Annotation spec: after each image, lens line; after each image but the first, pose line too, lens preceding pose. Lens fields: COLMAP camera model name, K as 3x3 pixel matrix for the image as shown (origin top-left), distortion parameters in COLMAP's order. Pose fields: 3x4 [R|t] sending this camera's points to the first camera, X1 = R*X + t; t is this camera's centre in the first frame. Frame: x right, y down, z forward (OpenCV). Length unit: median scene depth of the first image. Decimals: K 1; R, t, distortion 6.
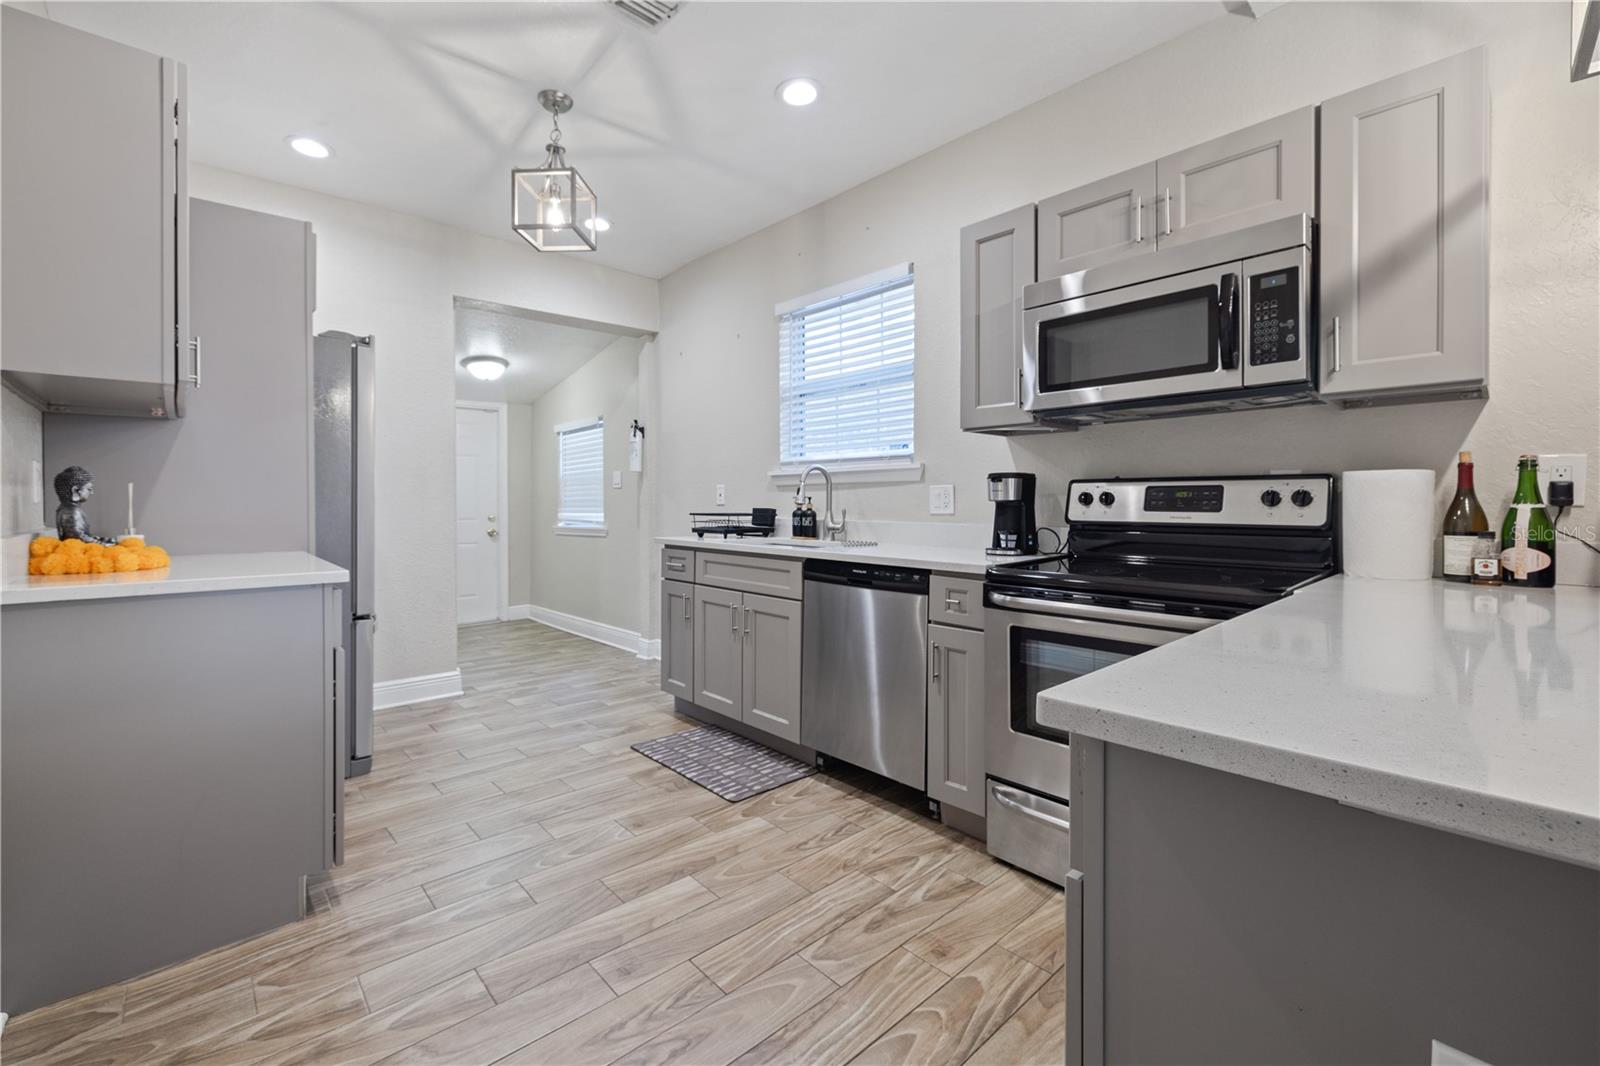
lens RADIAL K [[678.4, 0, 789.6], [0, 678.4, 503.9], [0, 0, 1]] dist [-0.000332, -0.000013]
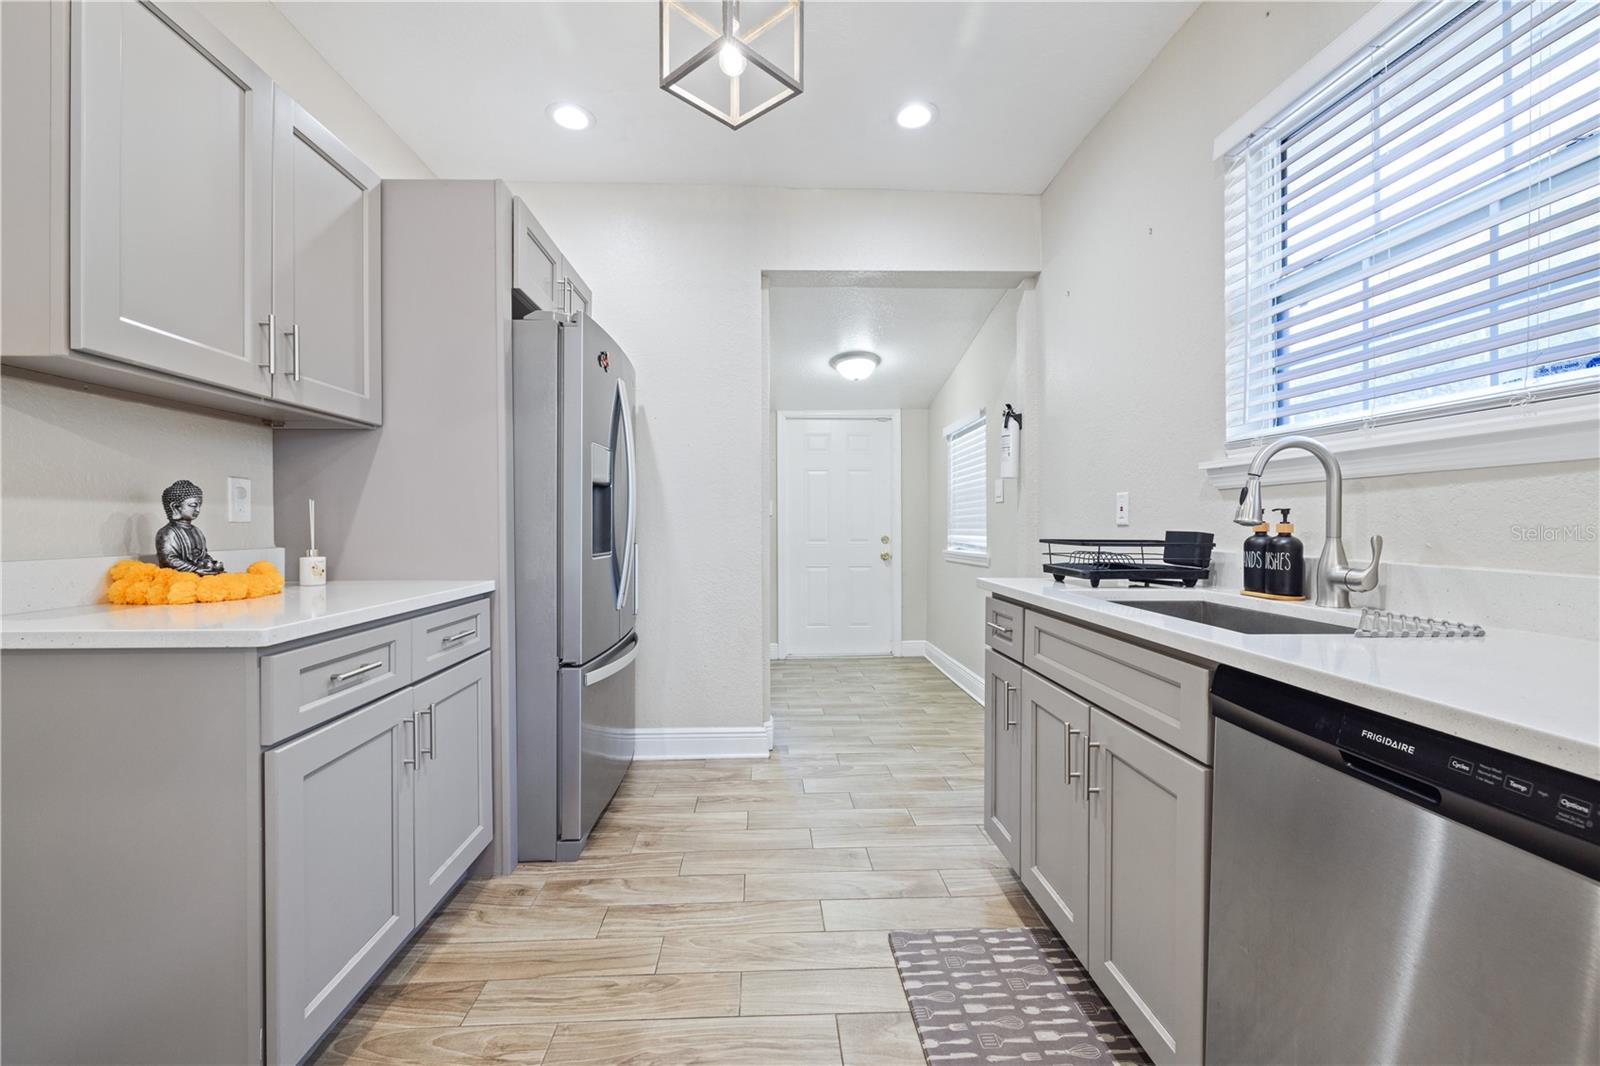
lens RADIAL K [[681.7, 0, 793.8], [0, 681.7, 525.5], [0, 0, 1]] dist [-0.000198, 0.000085]
pose [[0.774984, 0.002462, -0.631976, 0.069600], [-0.001144, 0.999996, 0.002493, 0.000480], [0.631980, -0.001209, 0.774984, 0.456385]]
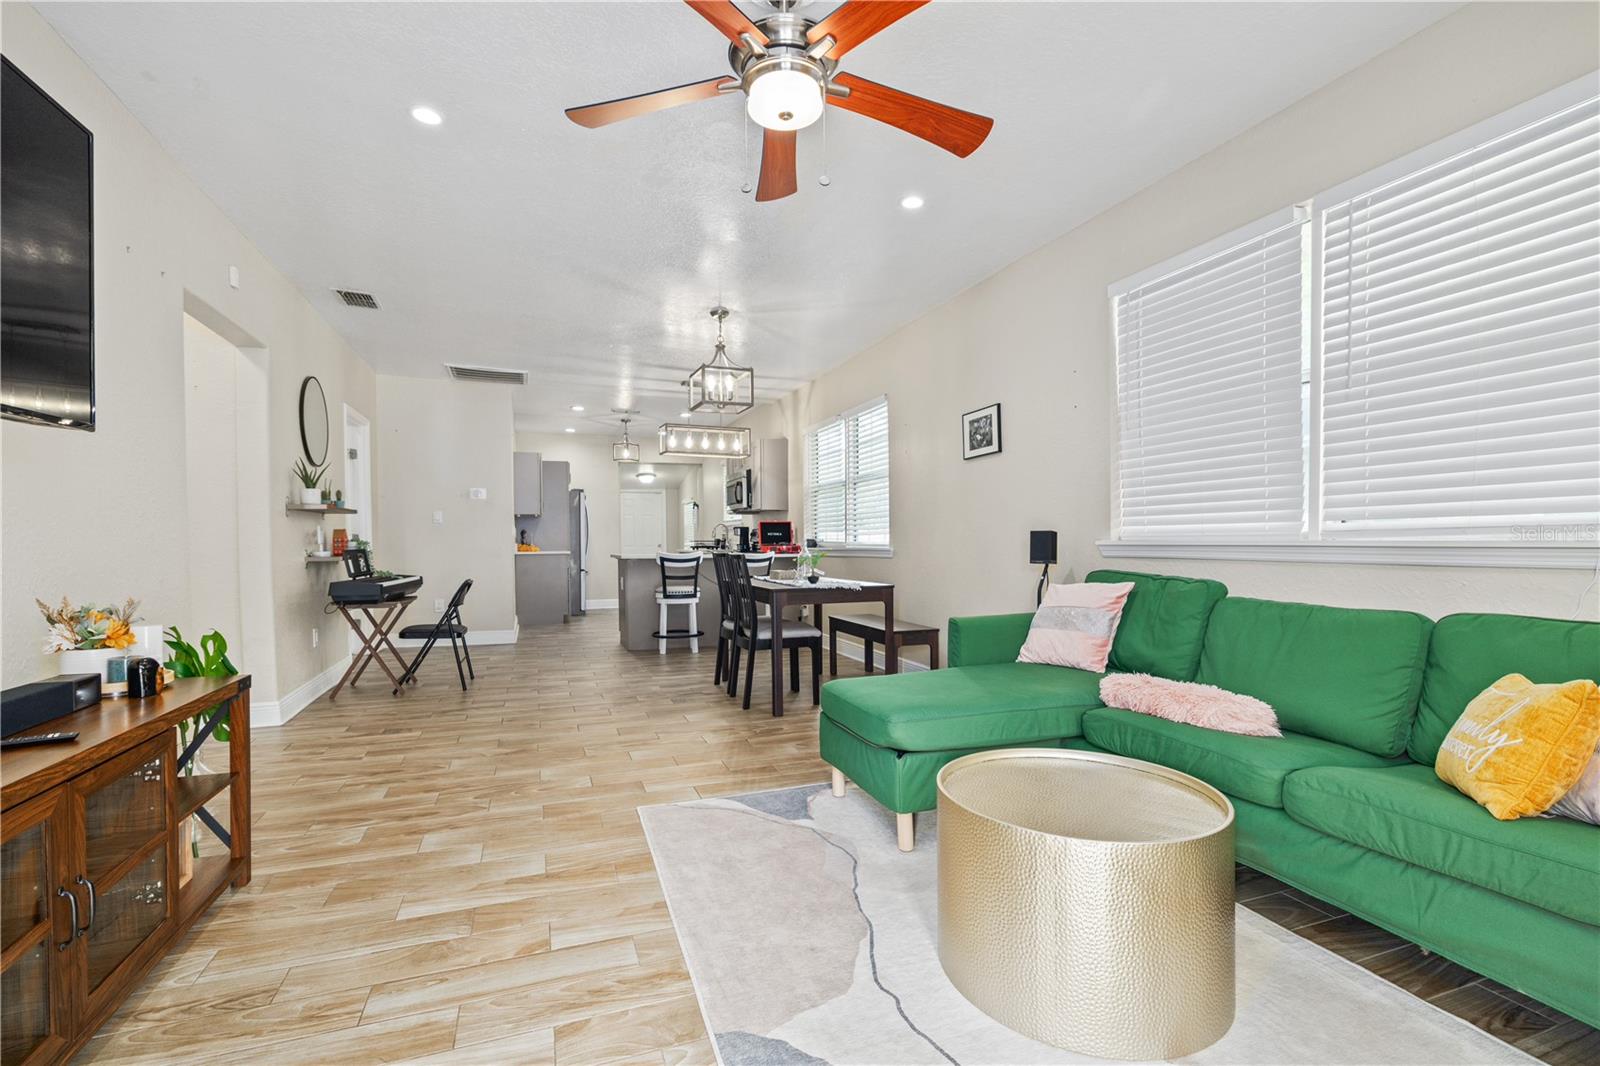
lens RADIAL K [[704.0, 0, 789.6], [0, 704.0, 547.8], [0, 0, 1]] dist [0.000234, 0.000146]
pose [[0.927835, -0.002441, -0.372983, 1.431312], [0.006050, 0.999946, 0.008504, 0.023319], [0.372942, -0.010147, 0.927799, -1.640721]]
